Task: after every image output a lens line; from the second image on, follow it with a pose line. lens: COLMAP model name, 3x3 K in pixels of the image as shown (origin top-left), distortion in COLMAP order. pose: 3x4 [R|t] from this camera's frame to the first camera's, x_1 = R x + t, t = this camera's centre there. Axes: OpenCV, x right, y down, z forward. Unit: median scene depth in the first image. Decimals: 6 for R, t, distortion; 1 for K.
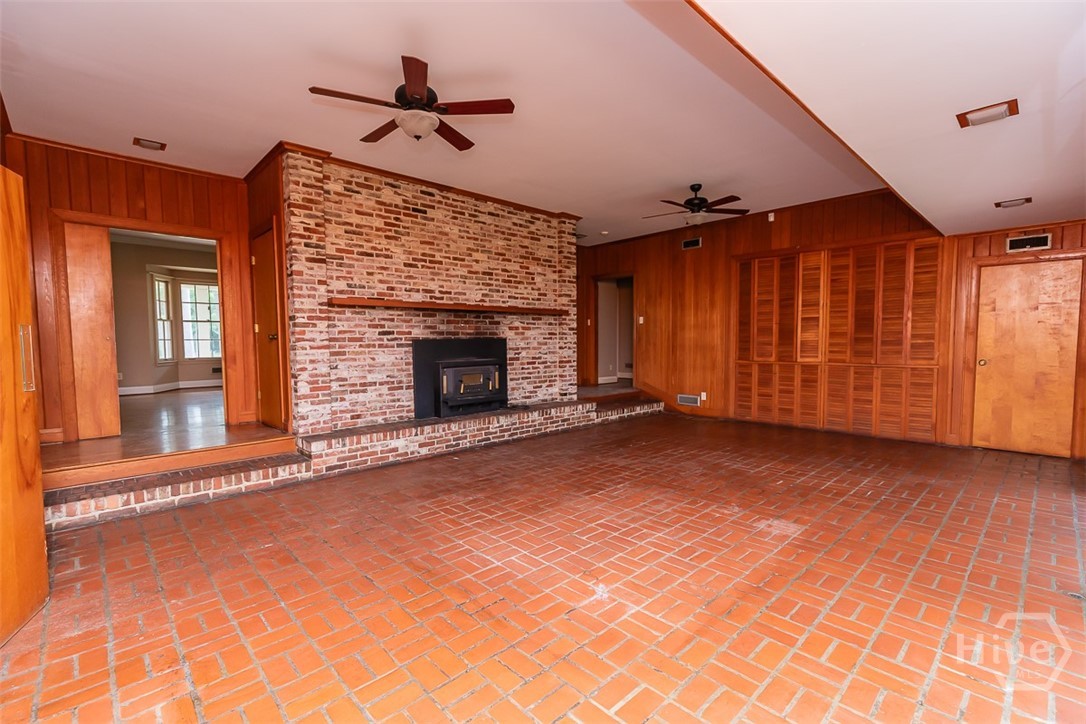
lens RADIAL K [[485.6, 0, 539.4], [0, 485.6, 365.7], [0, 0, 1]] dist [0.009611, -0.001350]
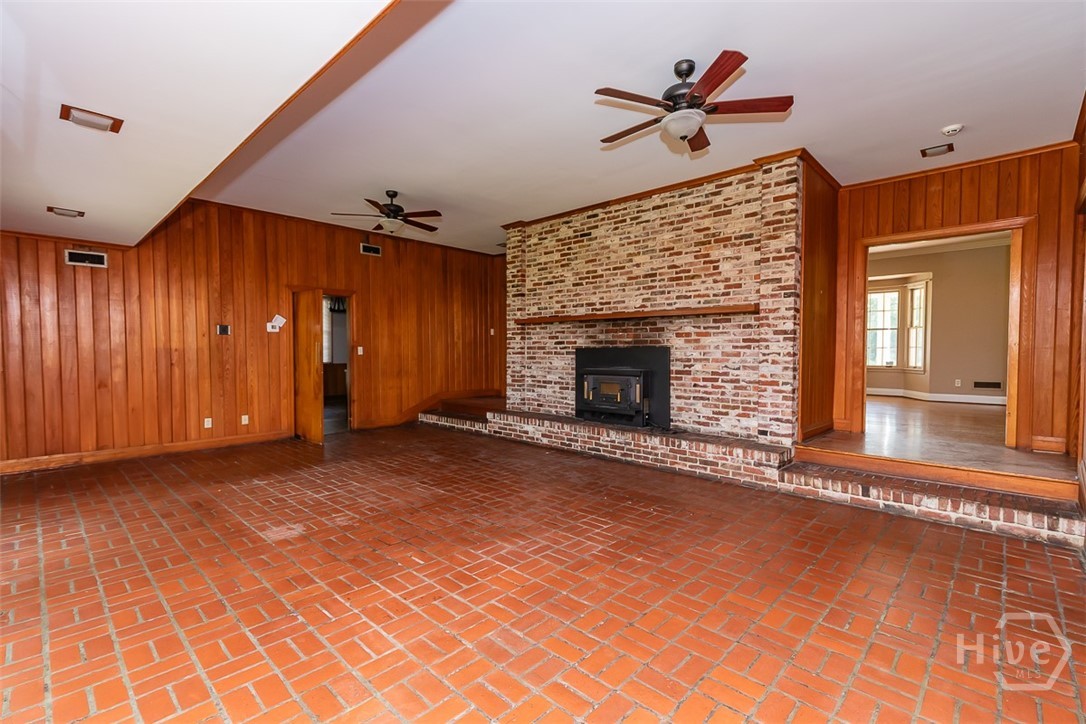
lens RADIAL K [[485.6, 0, 539.4], [0, 485.6, 363.0], [0, 0, 1]] dist [0.009611, -0.001350]
pose [[0.048975, 0.034821, -0.998193, 0.885416], [-0.054502, 0.997996, 0.032140, -0.050229], [0.997312, 0.052829, 0.050775, 0.847466]]
